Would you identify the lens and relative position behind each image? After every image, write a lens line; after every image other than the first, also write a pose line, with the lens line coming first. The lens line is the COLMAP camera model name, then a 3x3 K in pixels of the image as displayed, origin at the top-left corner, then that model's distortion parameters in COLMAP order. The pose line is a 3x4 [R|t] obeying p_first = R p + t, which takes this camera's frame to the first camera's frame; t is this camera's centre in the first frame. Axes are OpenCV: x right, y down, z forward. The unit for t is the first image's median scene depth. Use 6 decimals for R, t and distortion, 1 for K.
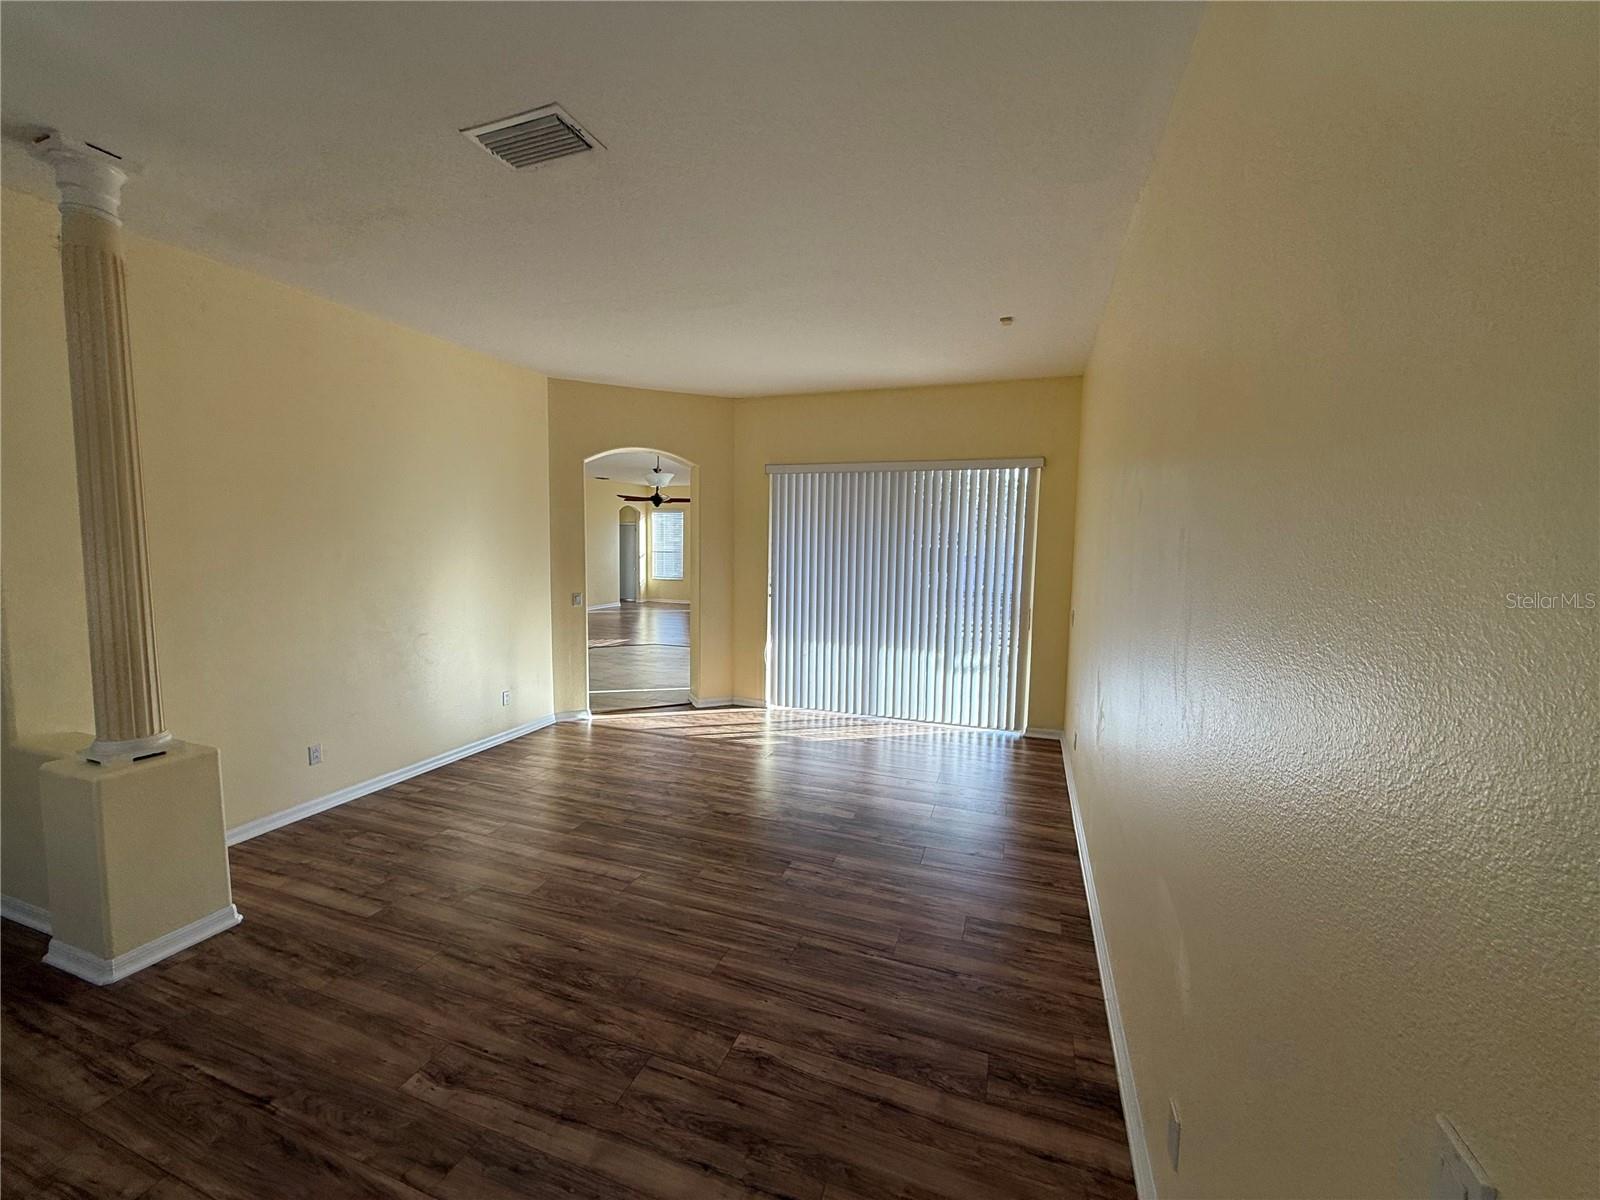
lens RADIAL K [[635.7, 0, 796.0], [0, 635.7, 597.7], [0, 0, 1]] dist [-0.000798, -0.000253]
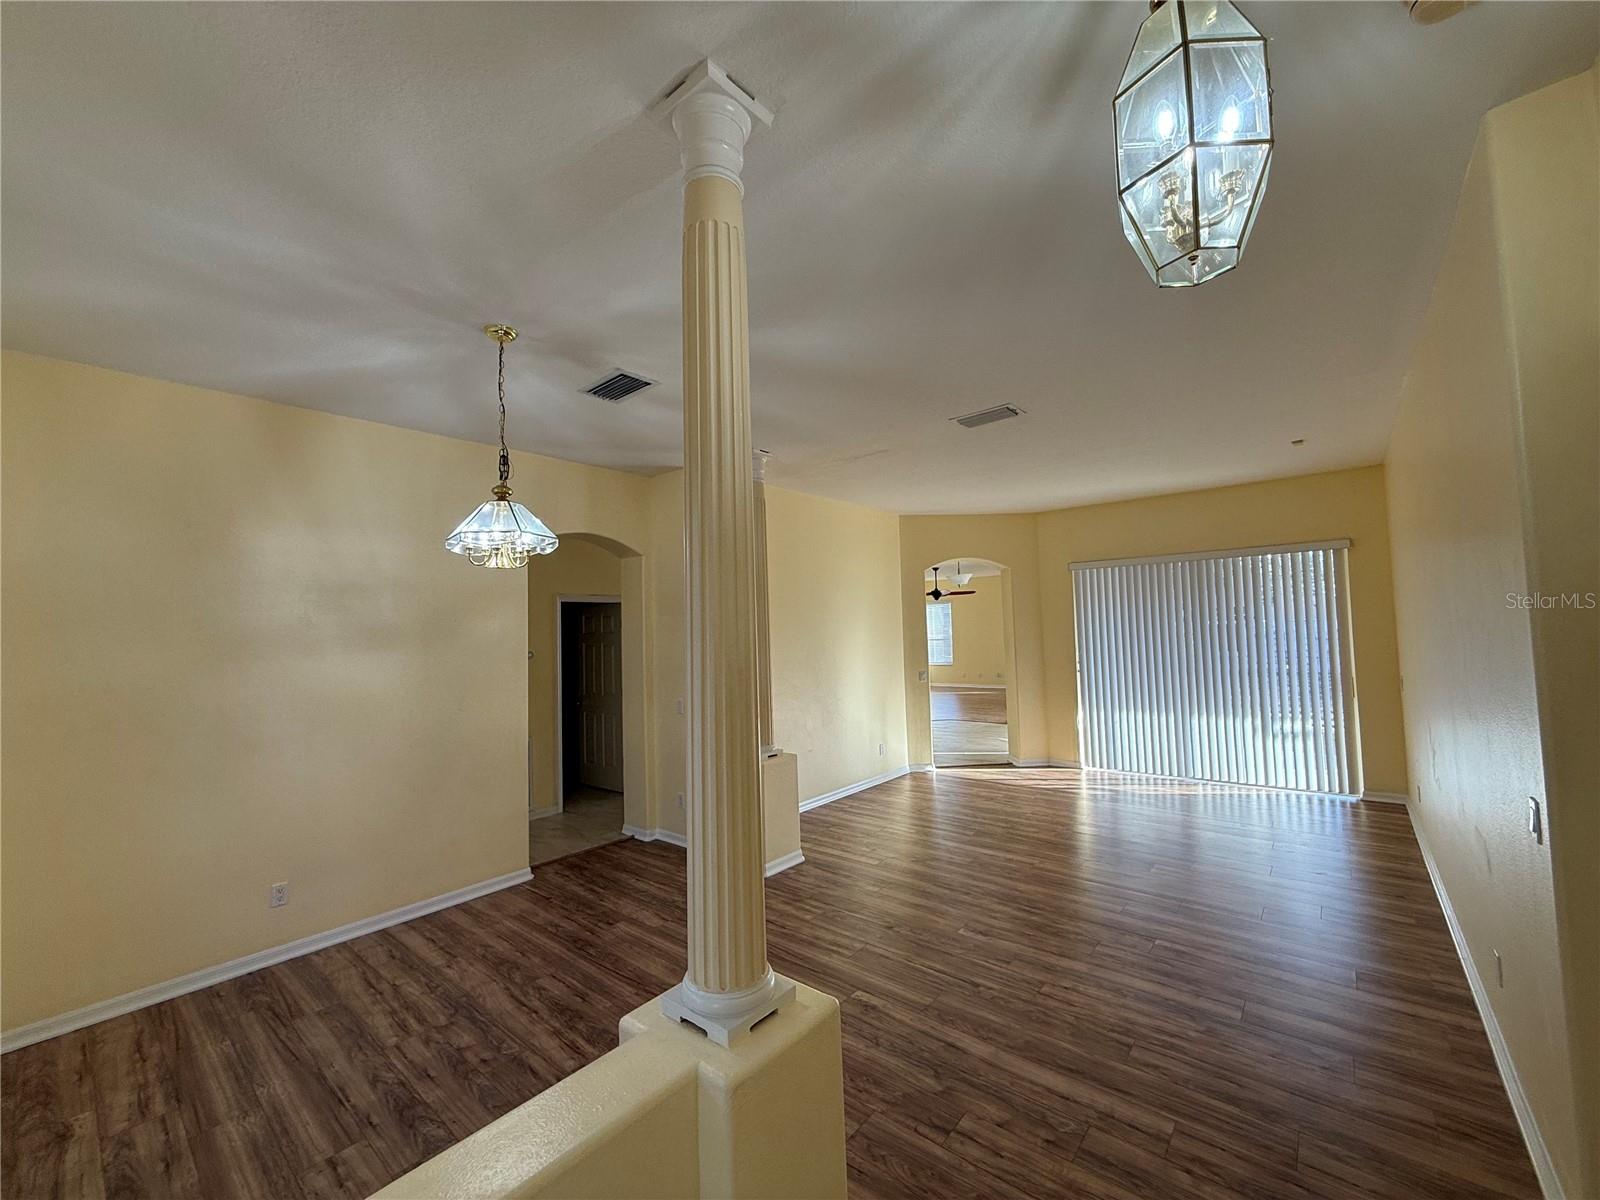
lens RADIAL K [[635.7, 0, 794.0], [0, 635.7, 596.8], [0, 0, 1]] dist [-0.000798, -0.000253]
pose [[0.934187, -0.060975, -0.351535, -0.124429], [0.011065, 0.989766, -0.142273, 0.024859], [0.356612, 0.129020, 0.925301, -0.338155]]
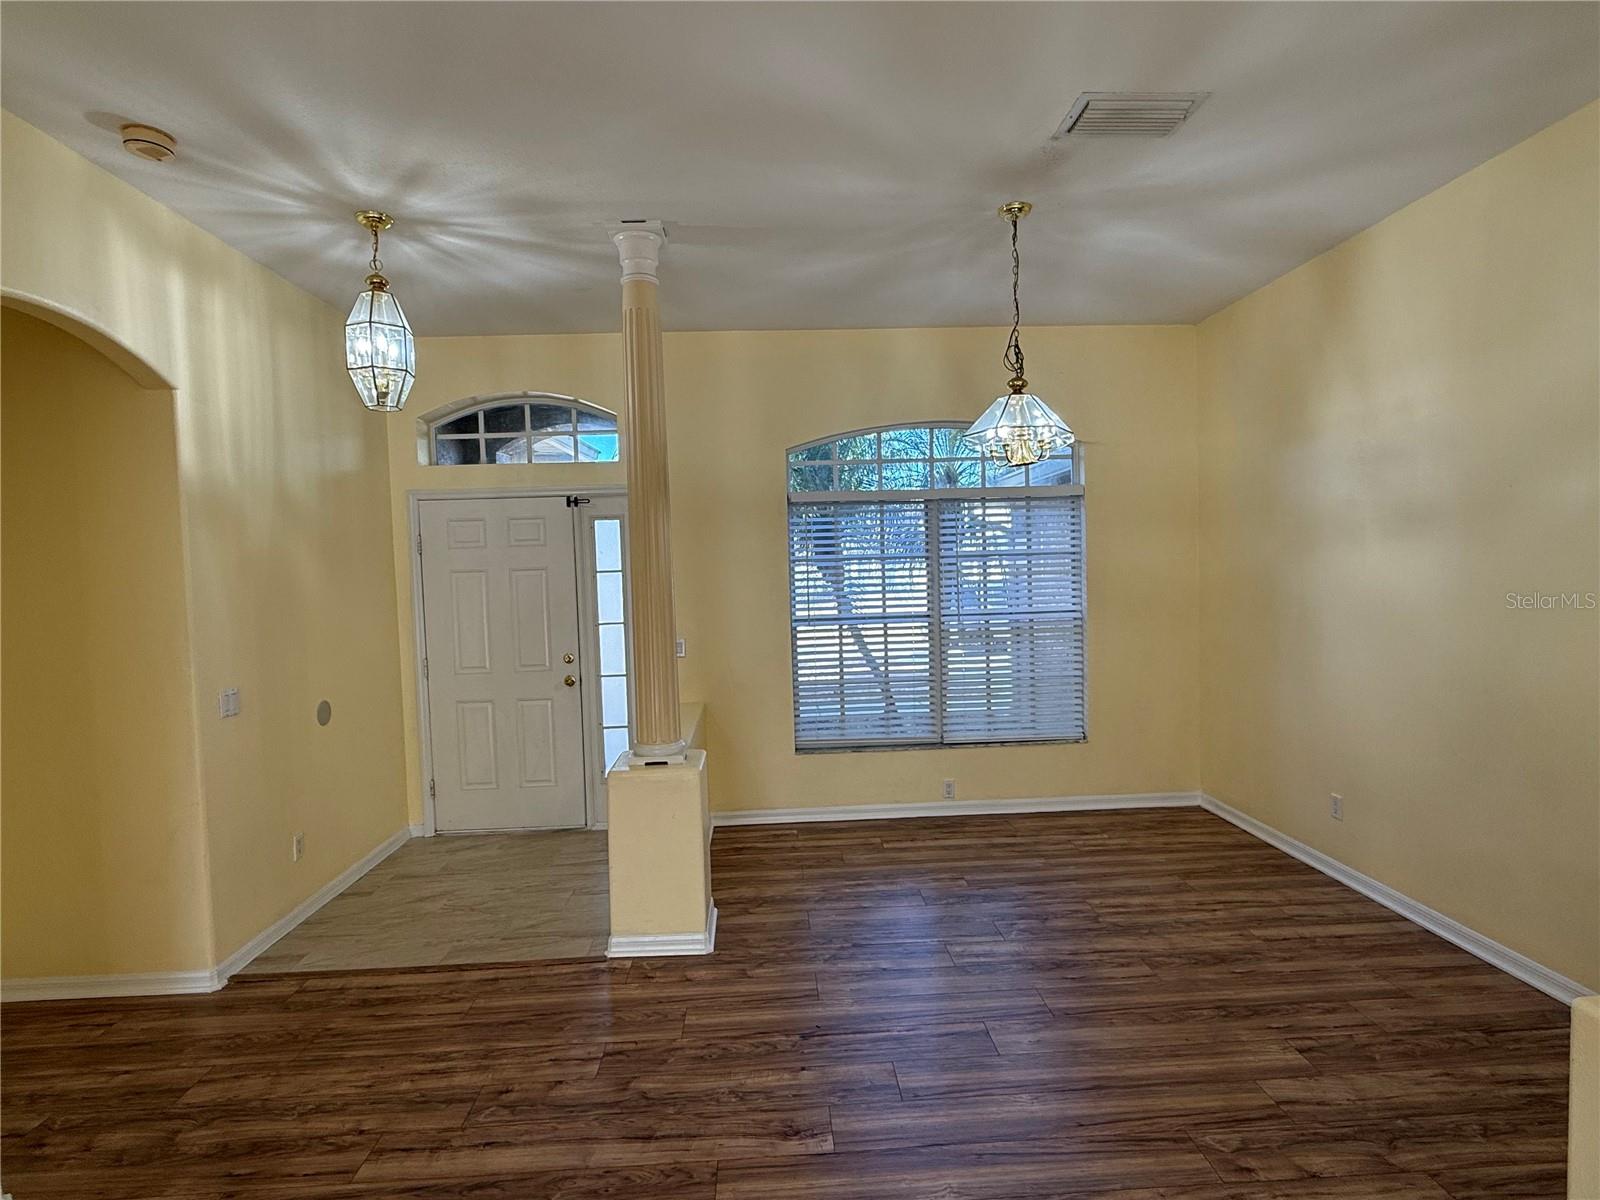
lens RADIAL K [[812.5, 0, 801.4], [0, 812.5, 601.7], [0, 0, 1]] dist [-0.001024, -0.001883]
pose [[-0.924952, 0.029877, -0.378908, -0.123785], [-0.016693, 0.992751, 0.119028, -0.038566], [0.379718, 0.116420, -0.917748, 0.544023]]
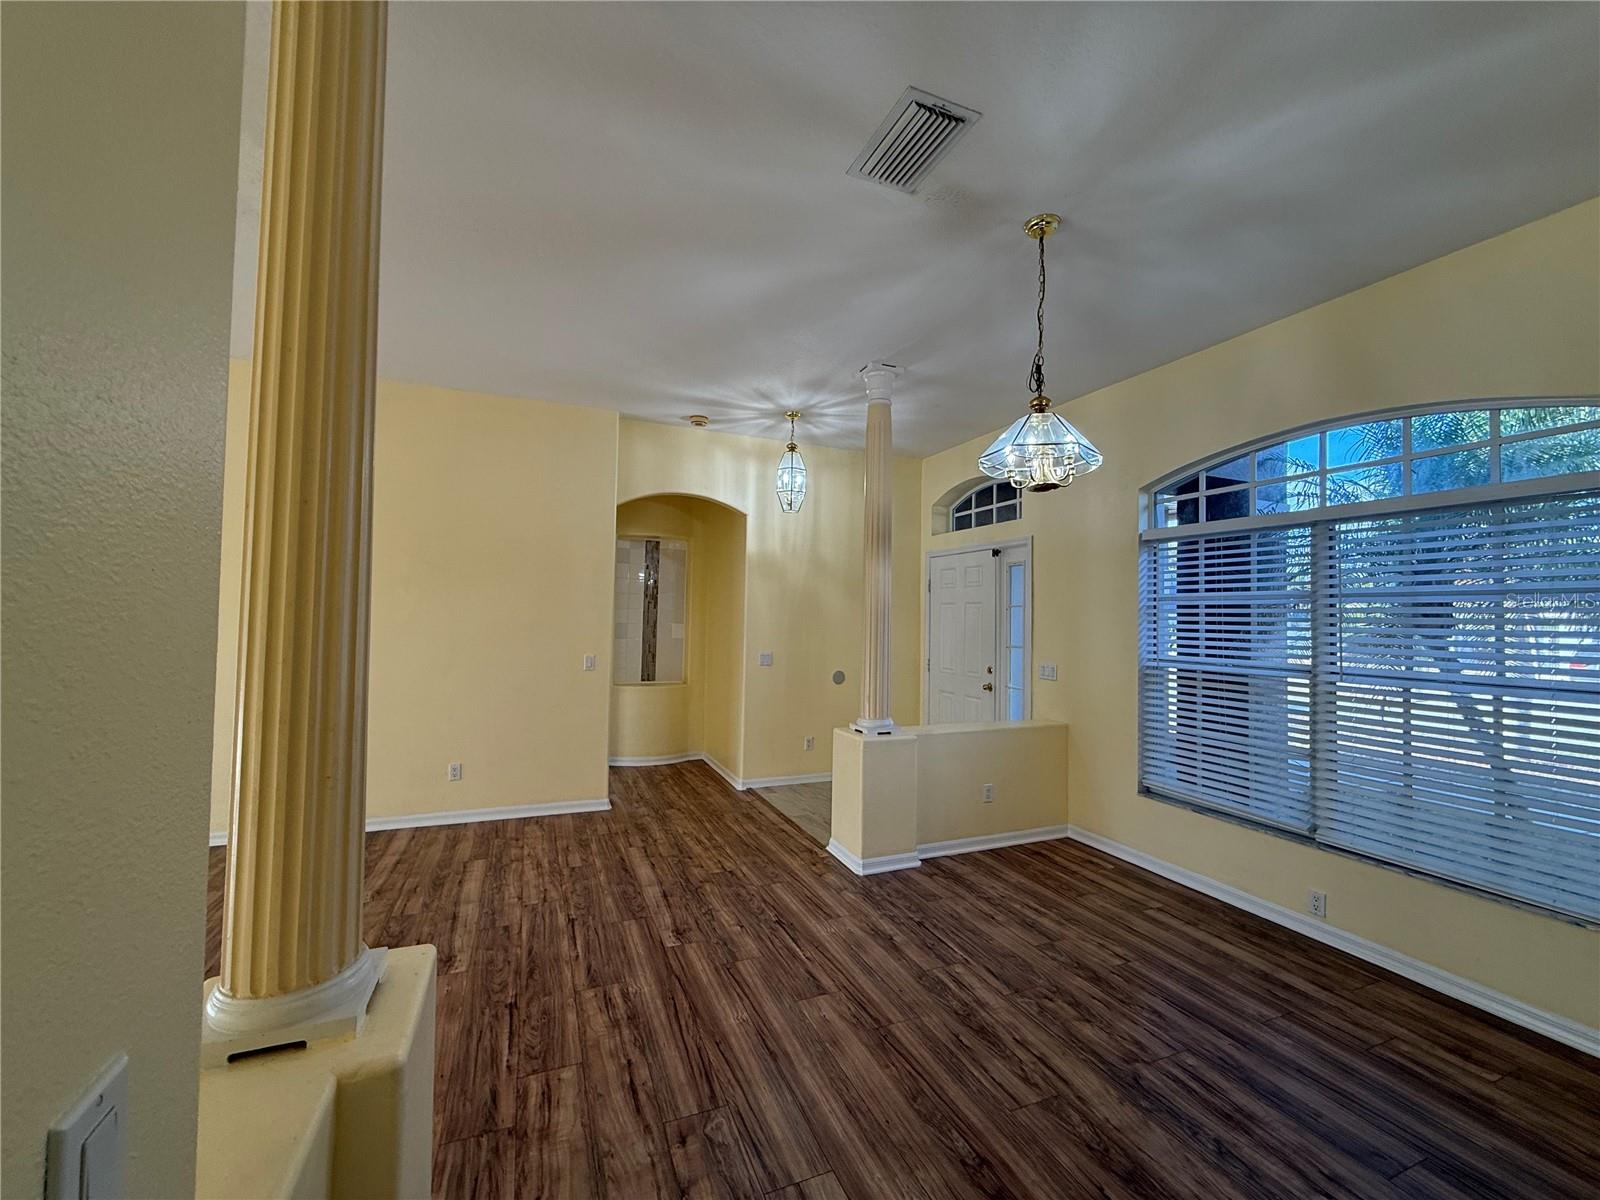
lens RADIAL K [[635.7, 0, 794.1], [0, 635.7, 599.9], [0, 0, 1]] dist [-0.000798, -0.000253]
pose [[-0.673081, -0.006921, 0.739536, -0.721670], [0.035957, 0.998467, 0.042070, -0.017634], [-0.738694, 0.054908, -0.671801, 0.465607]]
